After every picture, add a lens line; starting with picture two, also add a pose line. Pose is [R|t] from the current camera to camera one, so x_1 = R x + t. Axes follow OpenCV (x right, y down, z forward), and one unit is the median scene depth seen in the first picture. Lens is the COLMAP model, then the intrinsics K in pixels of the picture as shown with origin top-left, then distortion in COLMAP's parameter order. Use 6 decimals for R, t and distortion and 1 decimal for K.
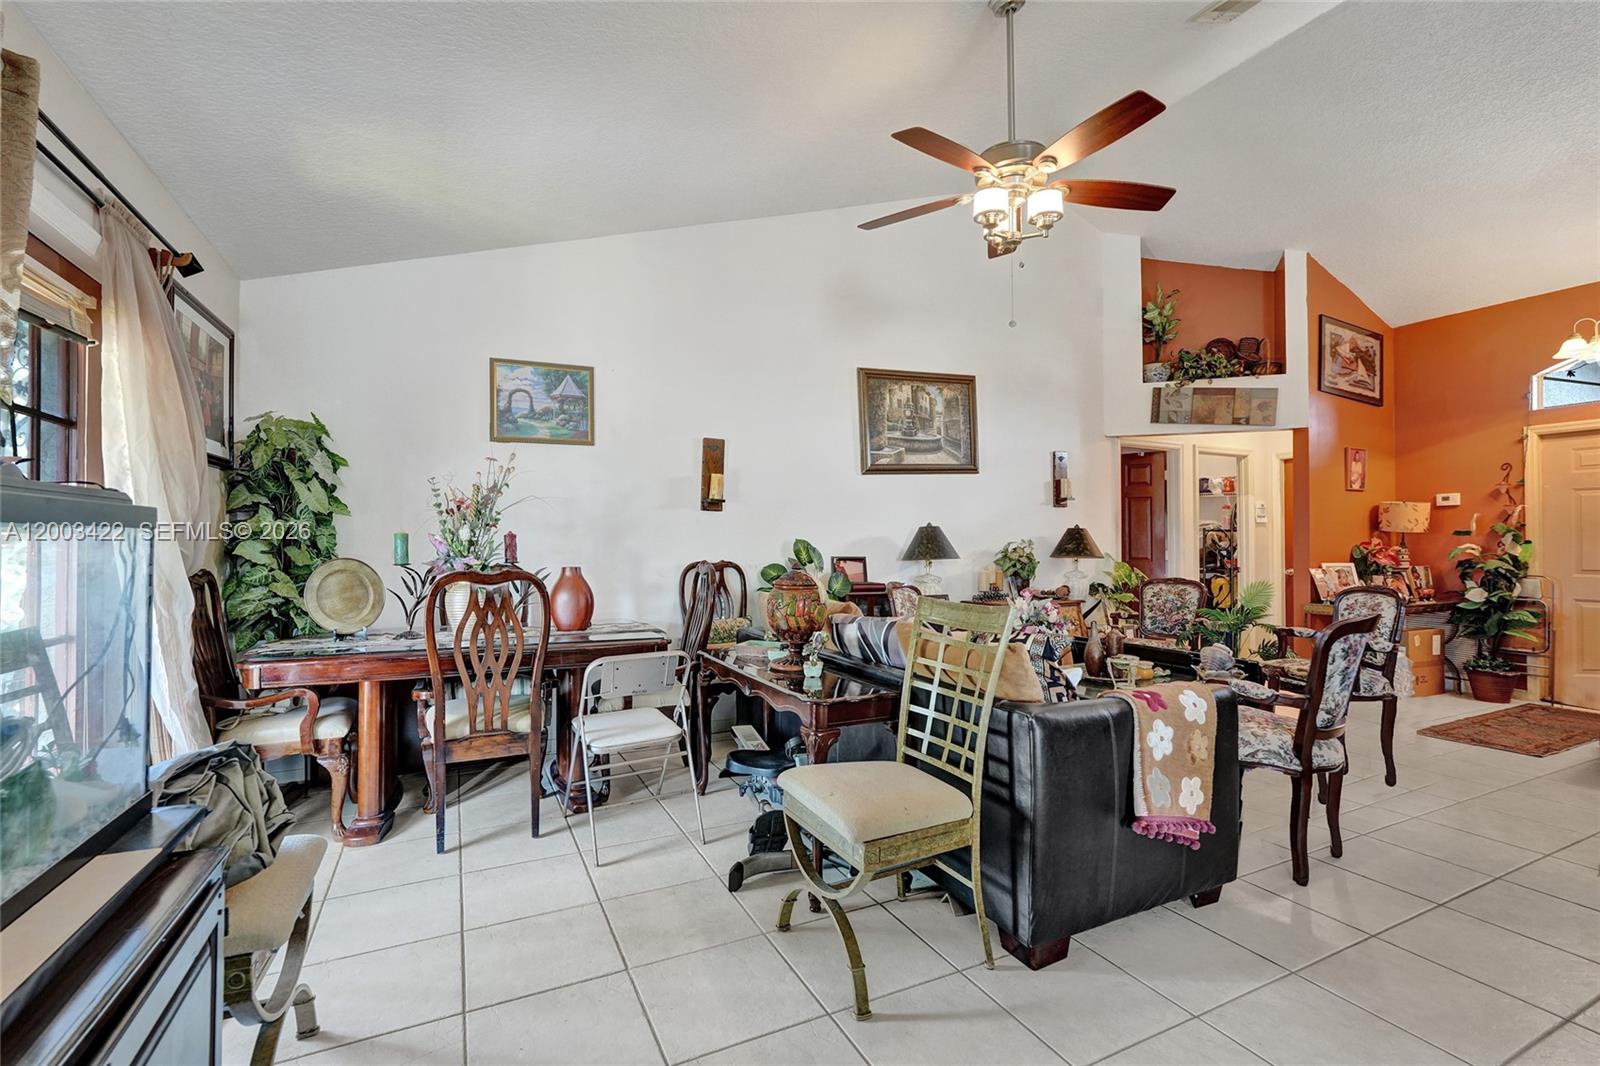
lens RADIAL K [[714.5, 0, 799.8], [0, 714.5, 532.8], [0, 0, 1]] dist [-0.008857, 0.003298]
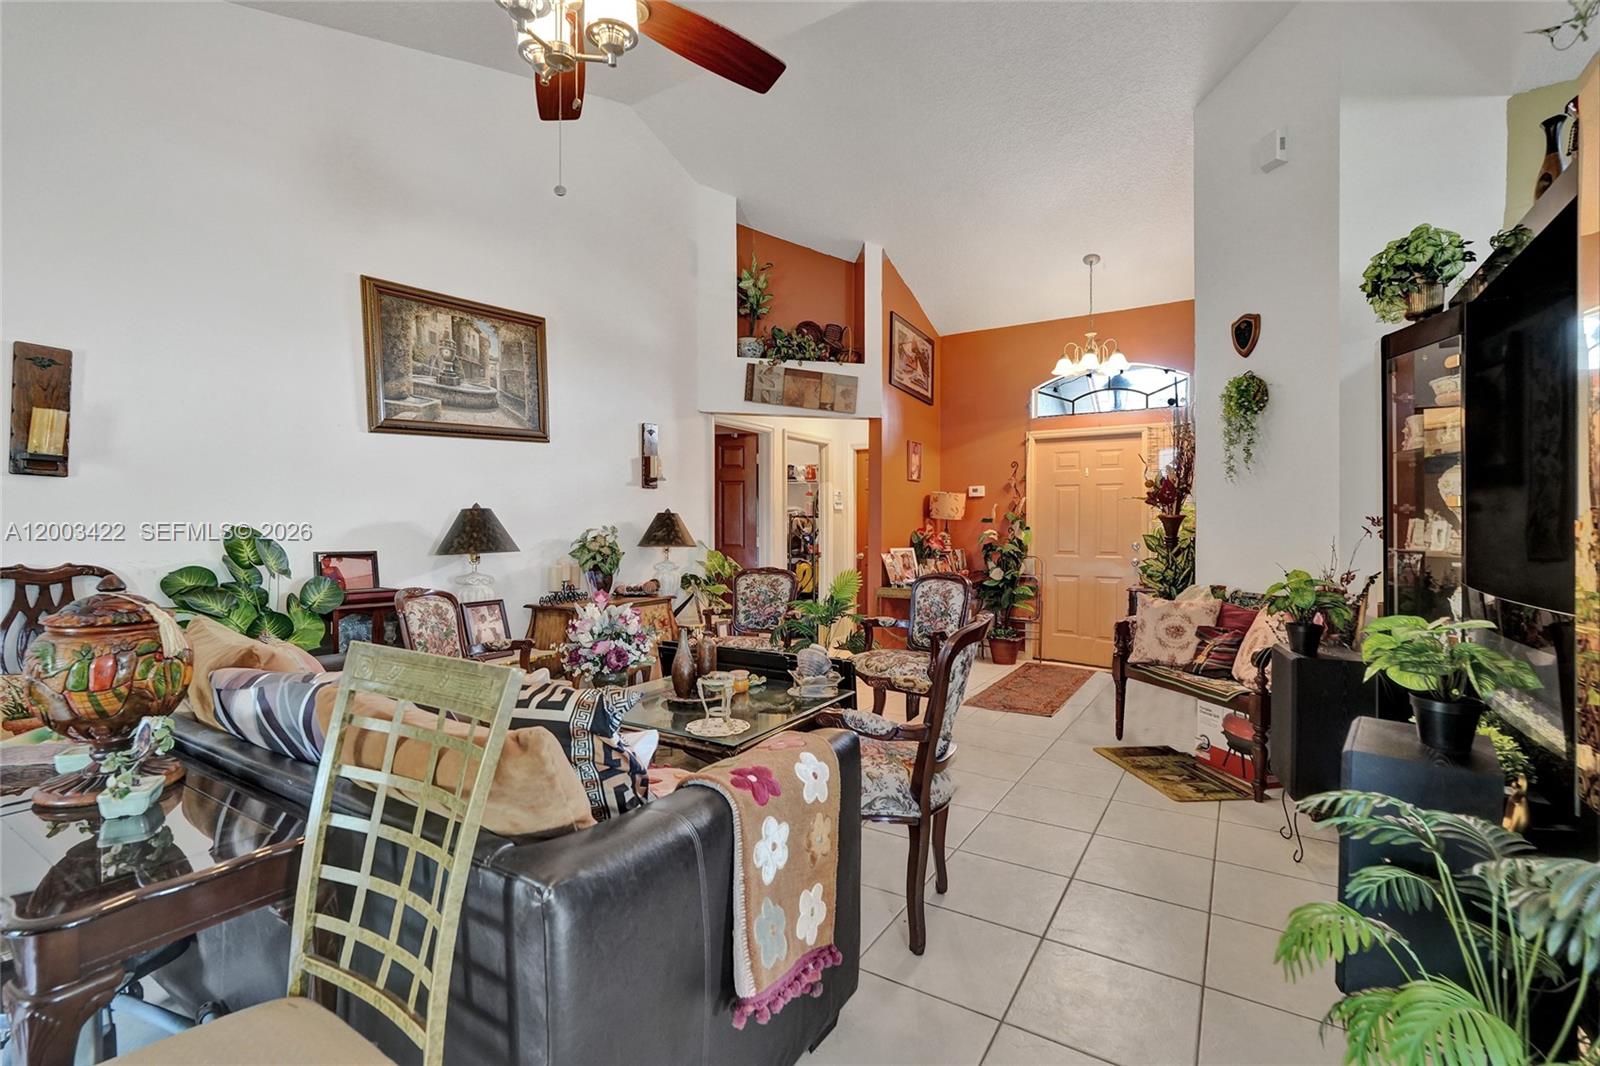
lens RADIAL K [[714.5, 0, 806.3], [0, 714.5, 522.3], [0, 0, 1]] dist [-0.008857, 0.003298]
pose [[0.851702, 0.002679, 0.524020, 0.086516], [-0.006452, 0.999965, 0.005375, -0.000939], [-0.523987, -0.007959, 0.851689, 0.193554]]
